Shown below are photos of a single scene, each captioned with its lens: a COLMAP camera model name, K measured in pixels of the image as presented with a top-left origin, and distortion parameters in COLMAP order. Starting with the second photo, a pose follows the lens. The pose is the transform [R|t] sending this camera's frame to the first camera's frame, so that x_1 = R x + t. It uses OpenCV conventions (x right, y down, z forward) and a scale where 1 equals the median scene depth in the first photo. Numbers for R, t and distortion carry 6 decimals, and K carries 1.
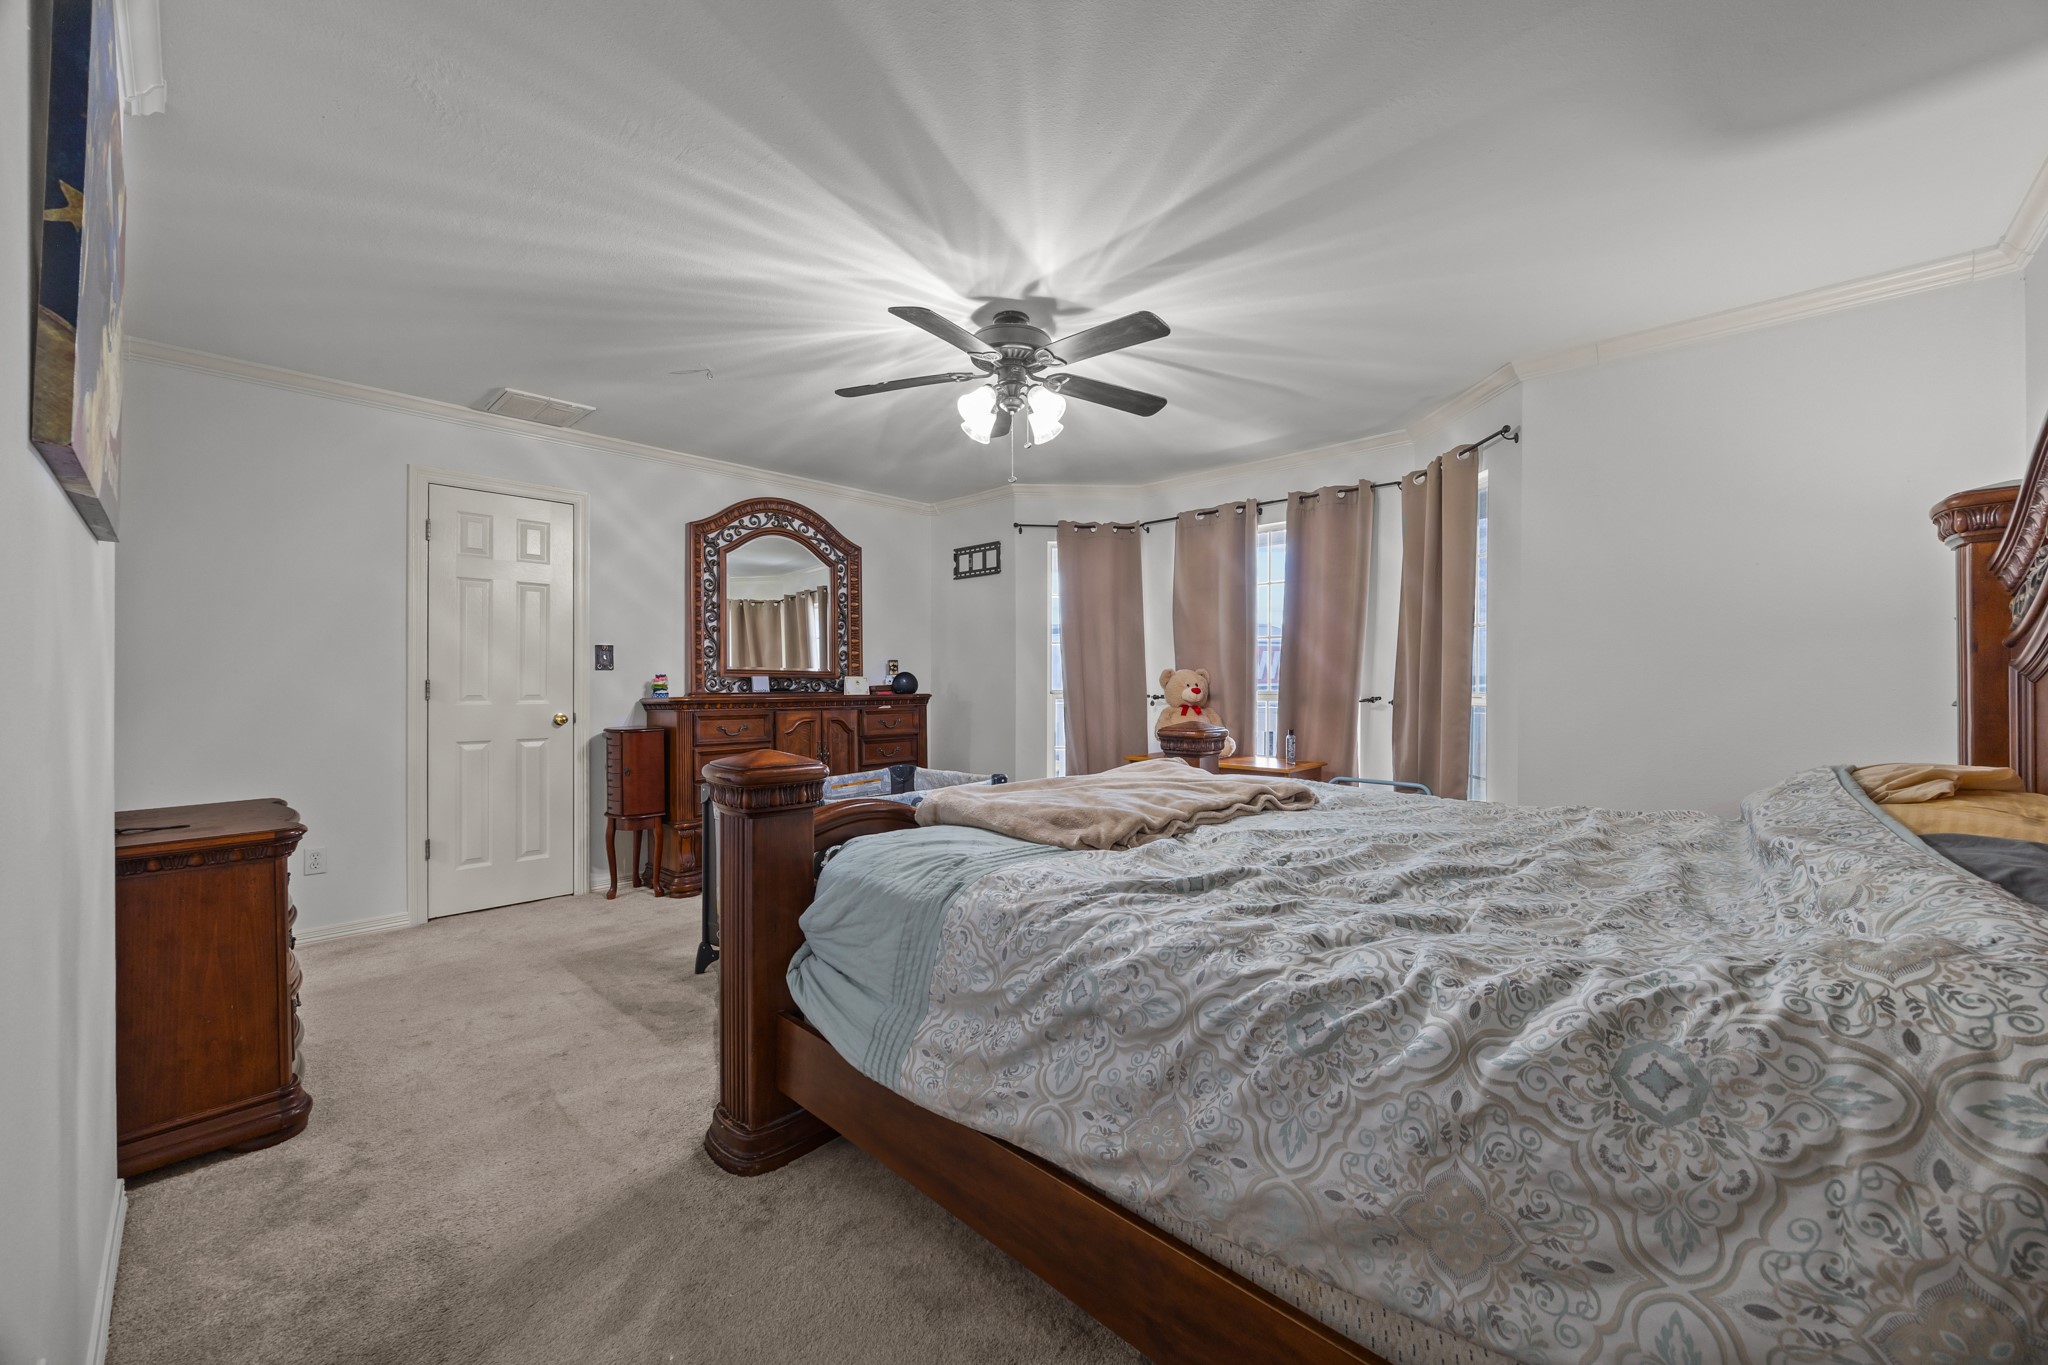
lens RADIAL K [[782.3, 0, 1036.8], [0, 782.3, 682.2], [0, 0, 1]] dist [-0.002401, -0.000036]
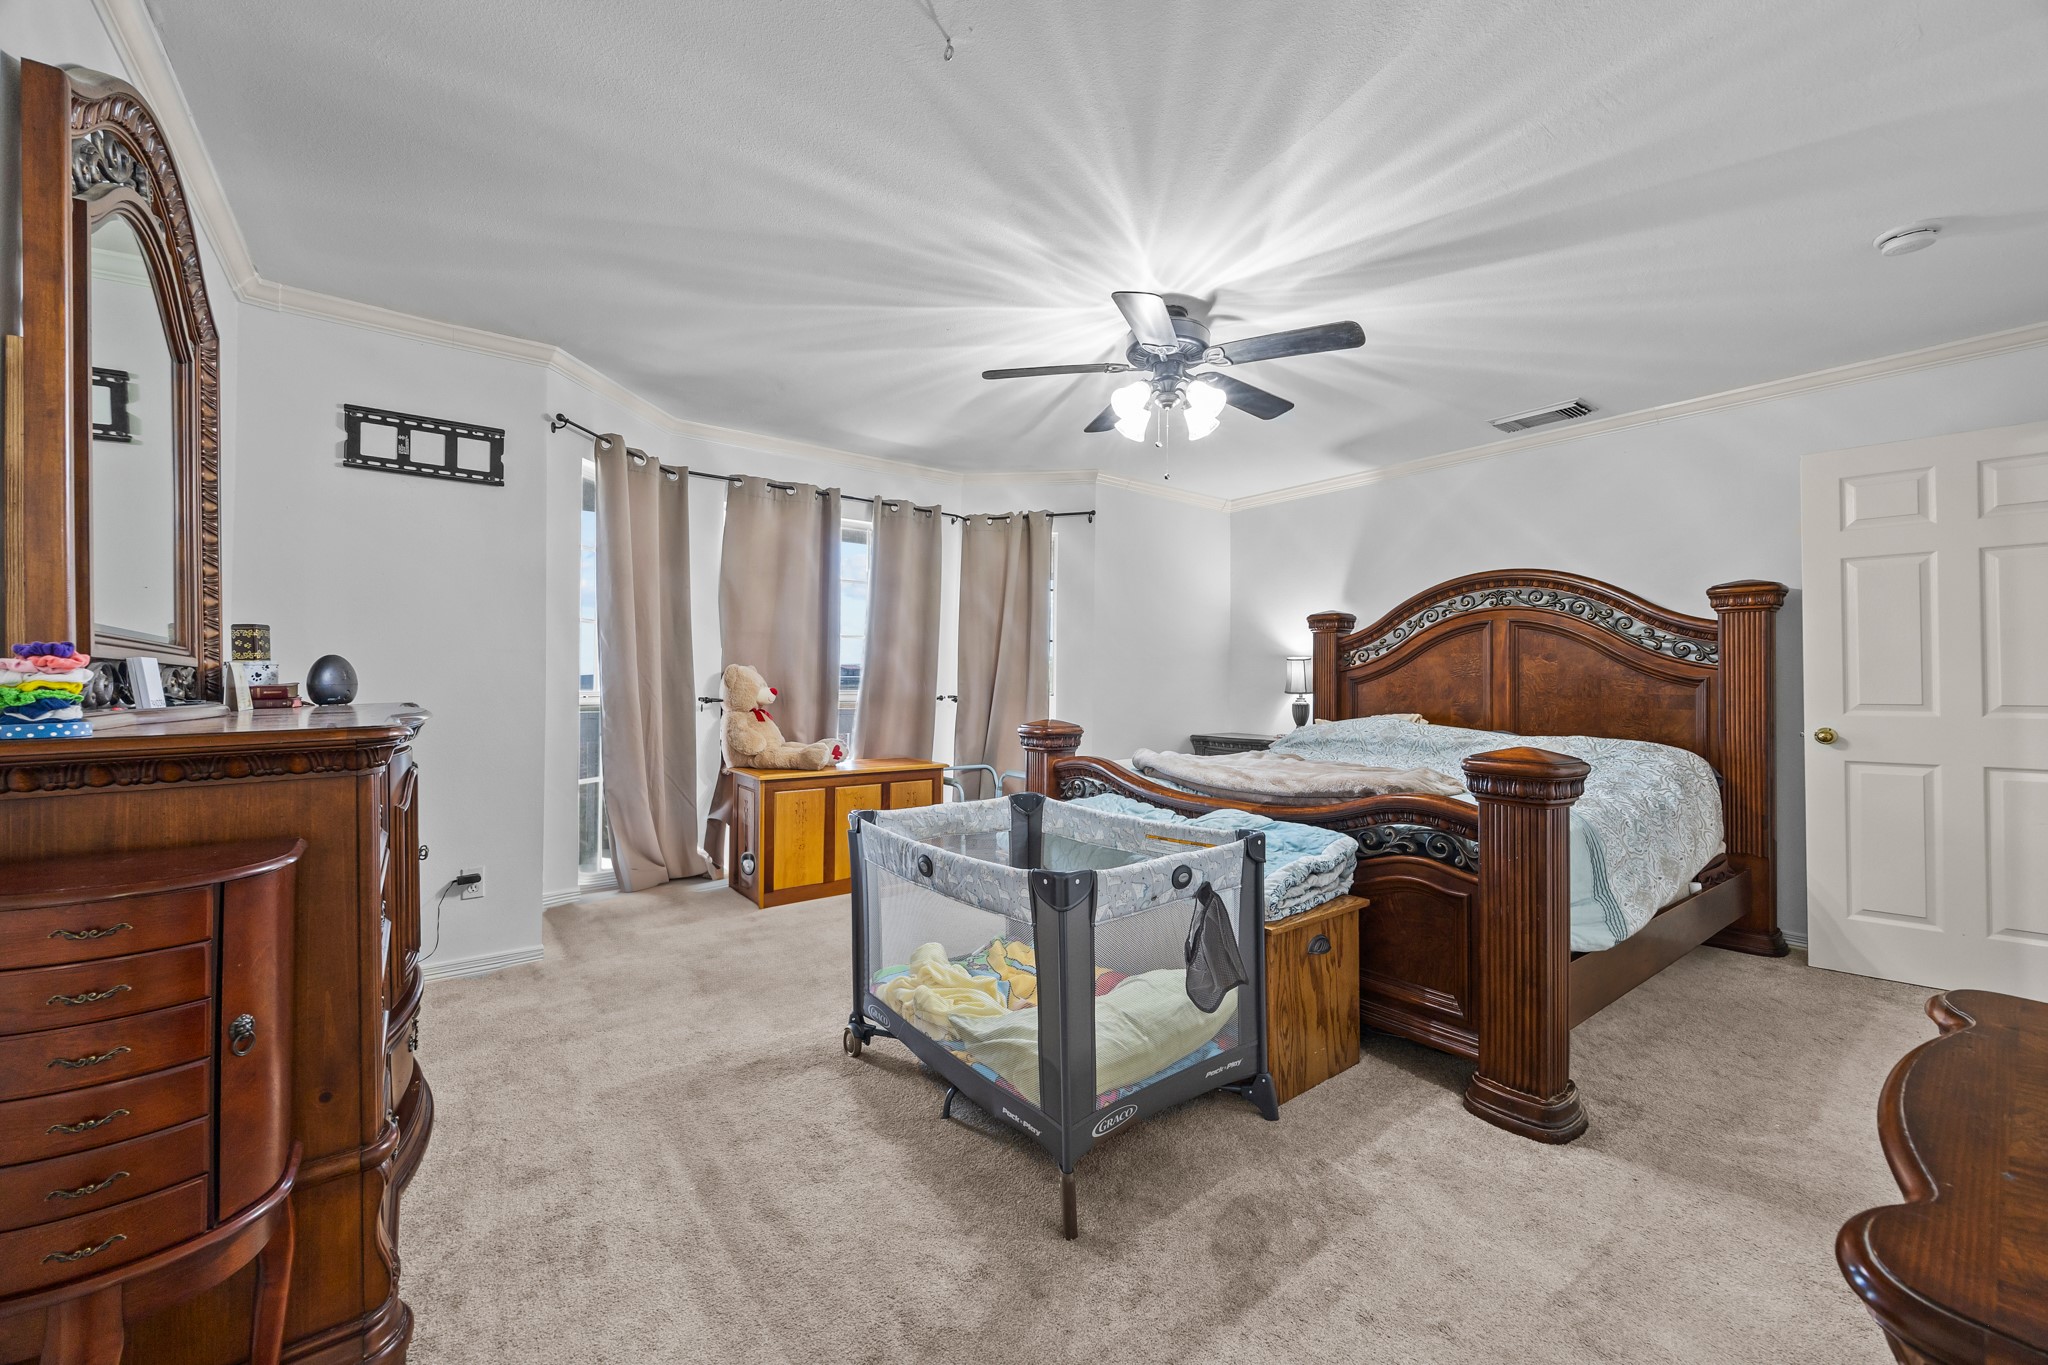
lens RADIAL K [[782.3, 0, 1036.8], [0, 782.3, 682.2], [0, 0, 1]] dist [-0.002401, -0.000036]
pose [[0.168399, 0.003075, 0.985714, -0.670257], [-0.007411, 0.999971, -0.001853, 0.000276], [-0.985691, -0.006993, 0.168417, 0.650737]]
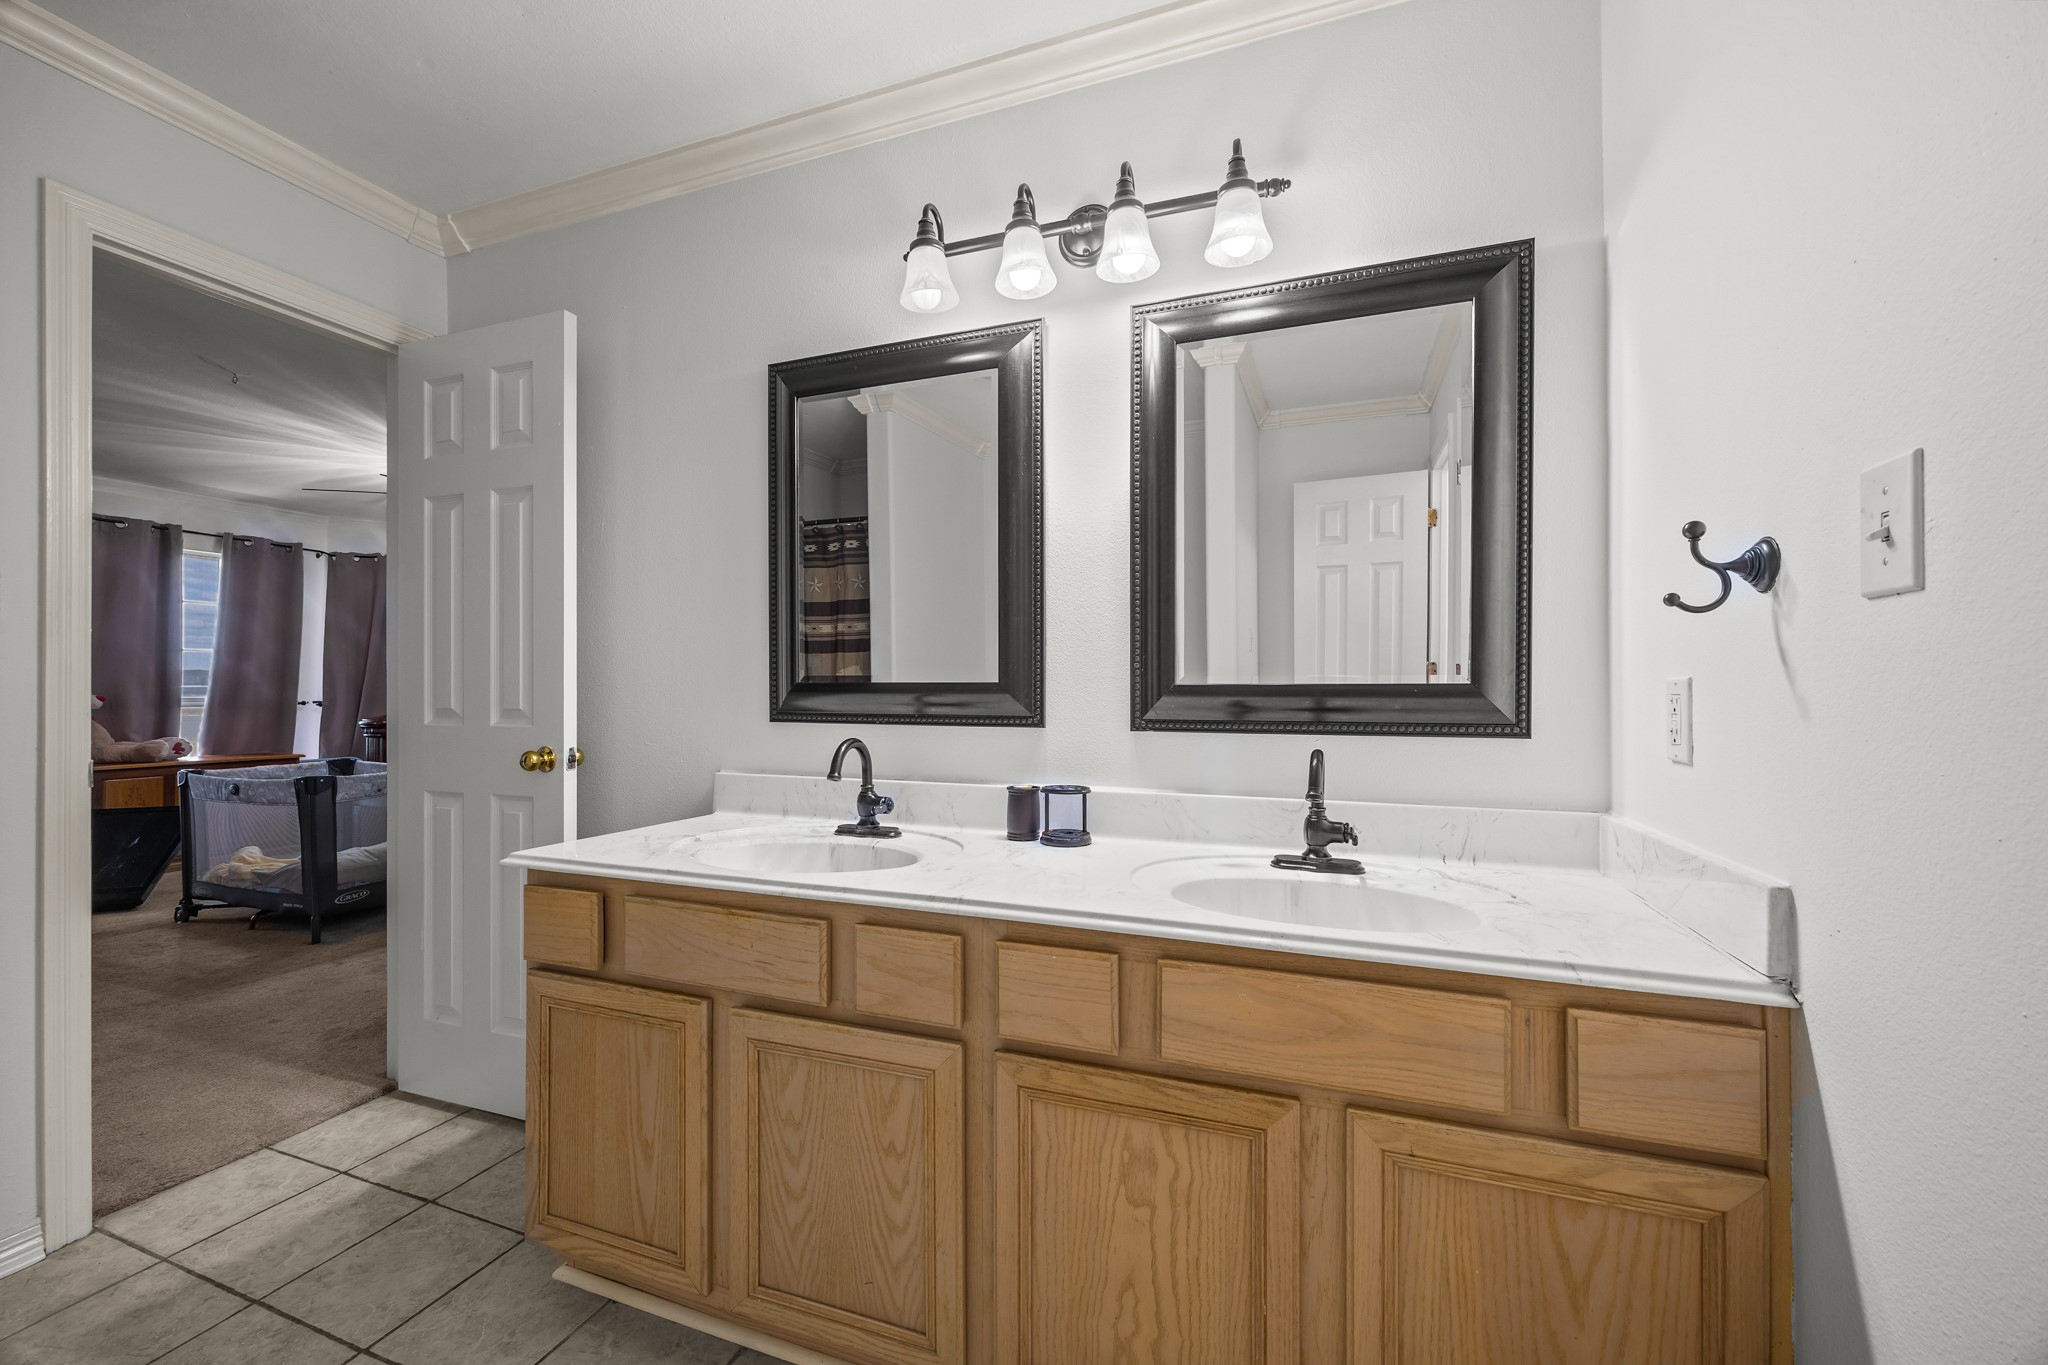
lens RADIAL K [[782.3, 0, 1036.8], [0, 782.3, 682.2], [0, 0, 1]] dist [-0.002401, -0.000036]
pose [[-0.384757, 0.010484, 0.922959, -1.153204], [0.005133, 0.999944, -0.009218, 0.004061], [-0.923004, 0.001190, -0.384789, 0.408548]]
